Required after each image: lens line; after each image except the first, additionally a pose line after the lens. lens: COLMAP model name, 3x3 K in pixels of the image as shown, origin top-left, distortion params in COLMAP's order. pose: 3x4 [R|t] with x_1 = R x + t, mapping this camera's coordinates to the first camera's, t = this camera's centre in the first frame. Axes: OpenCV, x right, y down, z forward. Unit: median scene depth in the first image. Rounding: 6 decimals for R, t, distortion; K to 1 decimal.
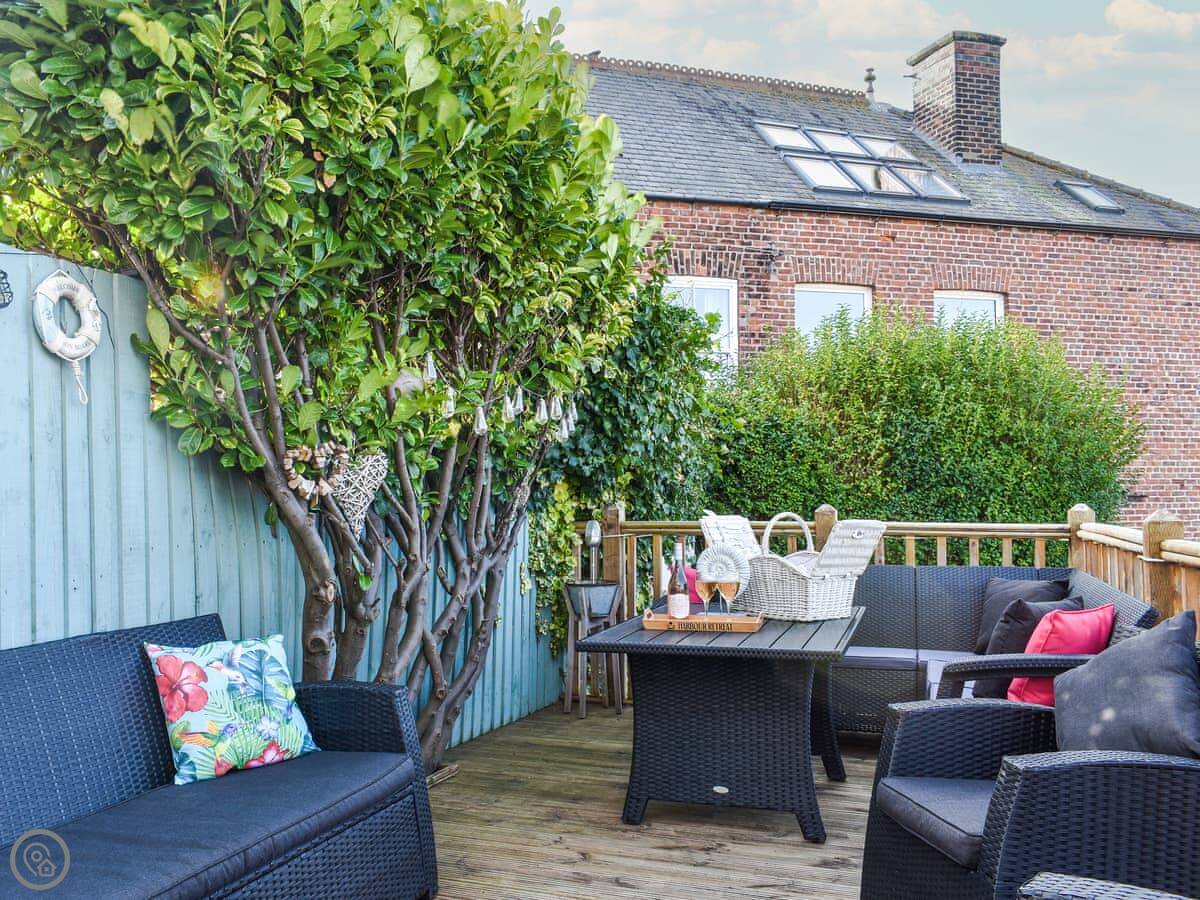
lens RADIAL K [[1125.9, 0, 511.2], [0, 1125.9, 450.7], [0, 0, 1]] dist [-0.002607, 0.018383]
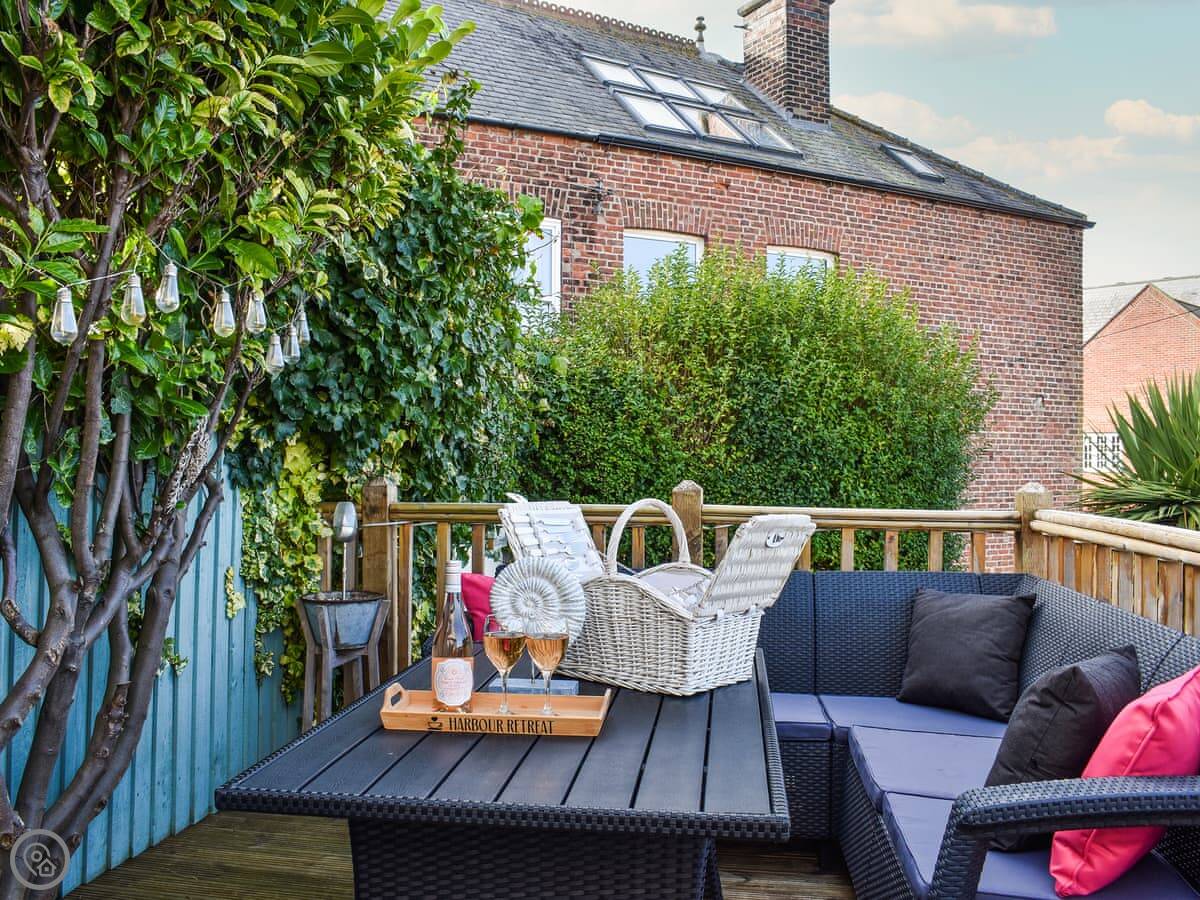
lens RADIAL K [[1116.5, 0, 600.0], [0, 1116.5, 450.0], [0, 0, 1]] dist [0.001317, 0.000182]
pose [[0.971598, 0.012468, 0.236307, 0.025548], [-0.019588, 0.999421, 0.027808, 0.004321], [-0.235824, -0.031647, 0.971280, 0.135159]]
